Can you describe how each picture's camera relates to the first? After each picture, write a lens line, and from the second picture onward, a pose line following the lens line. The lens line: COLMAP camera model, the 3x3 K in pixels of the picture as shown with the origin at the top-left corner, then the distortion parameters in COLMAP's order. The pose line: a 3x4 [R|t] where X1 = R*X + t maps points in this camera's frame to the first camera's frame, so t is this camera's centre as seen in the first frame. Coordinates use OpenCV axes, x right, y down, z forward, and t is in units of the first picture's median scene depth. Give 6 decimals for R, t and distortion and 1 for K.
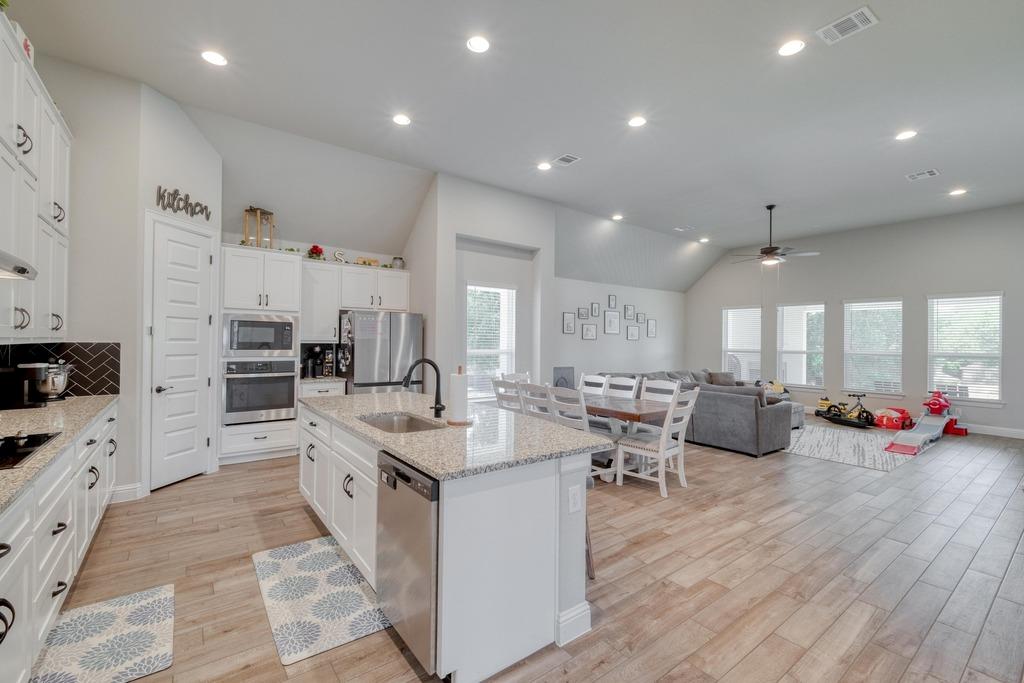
lens RADIAL K [[439.7, 0, 516.3], [0, 439.7, 342.8], [0, 0, 1]] dist [0.008270, -0.002212]
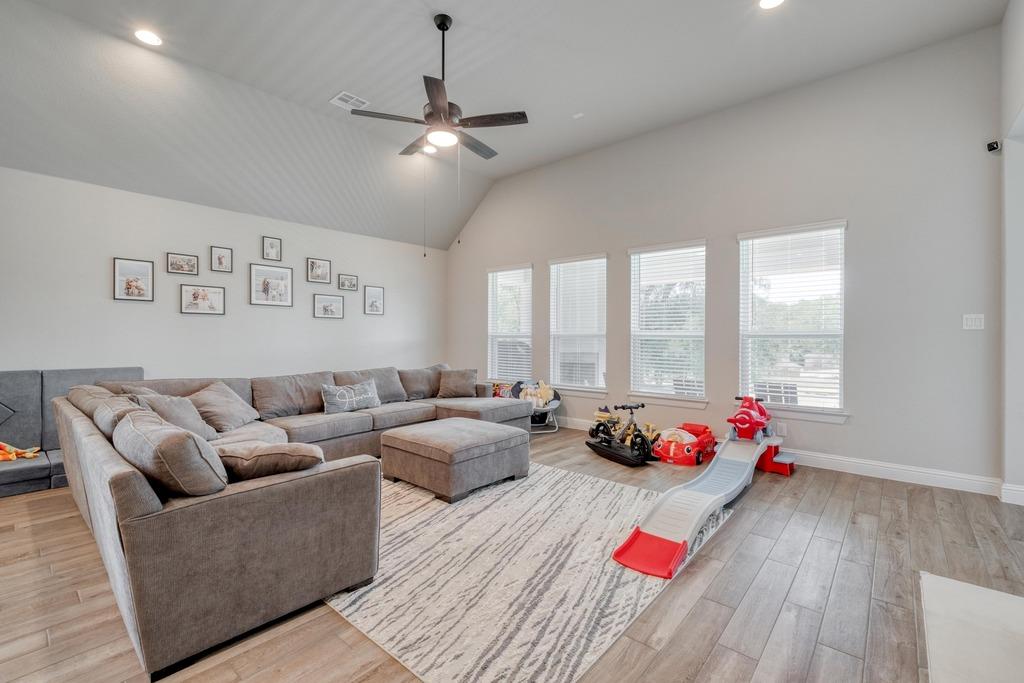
lens RADIAL K [[439.7, 0, 512.7], [0, 439.7, 342.2], [0, 0, 1]] dist [0.008270, -0.002212]
pose [[0.979570, -0.012020, 0.200745, 0.539344], [0.009970, 0.999887, 0.011217, 0.030563], [-0.200858, -0.008987, 0.979579, 0.505214]]
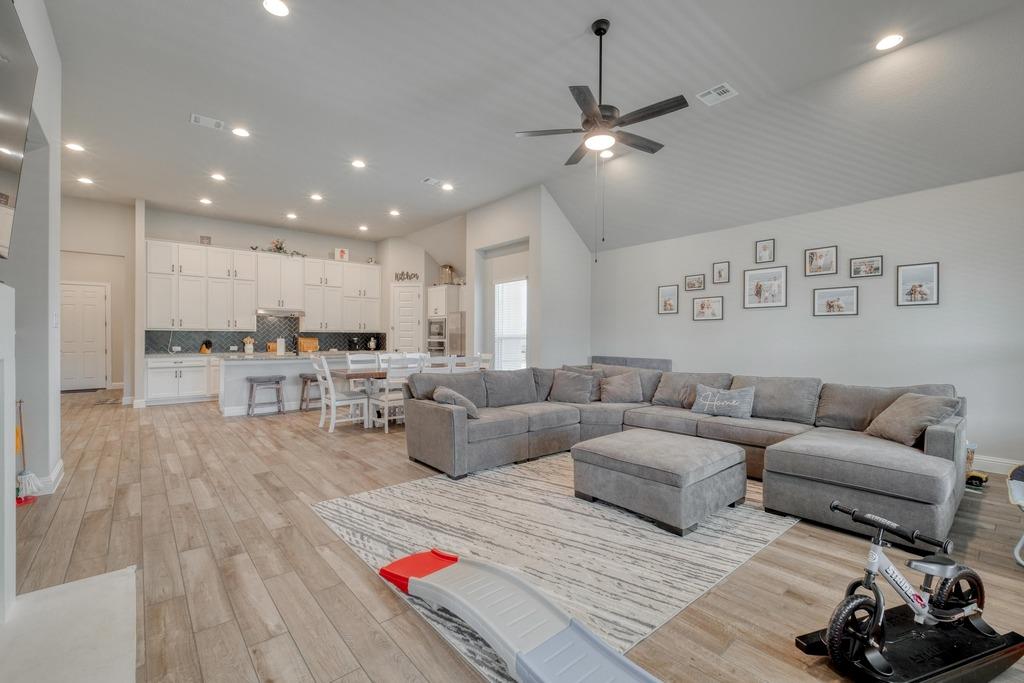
lens RADIAL K [[439.7, 0, 519.0], [0, 439.7, 340.1], [0, 0, 1]] dist [0.008270, -0.002212]
pose [[0.063876, -0.007508, -0.997930, 1.020136], [-0.003797, 0.999963, -0.007766, 0.036066], [0.997951, 0.004286, 0.063845, 0.855820]]
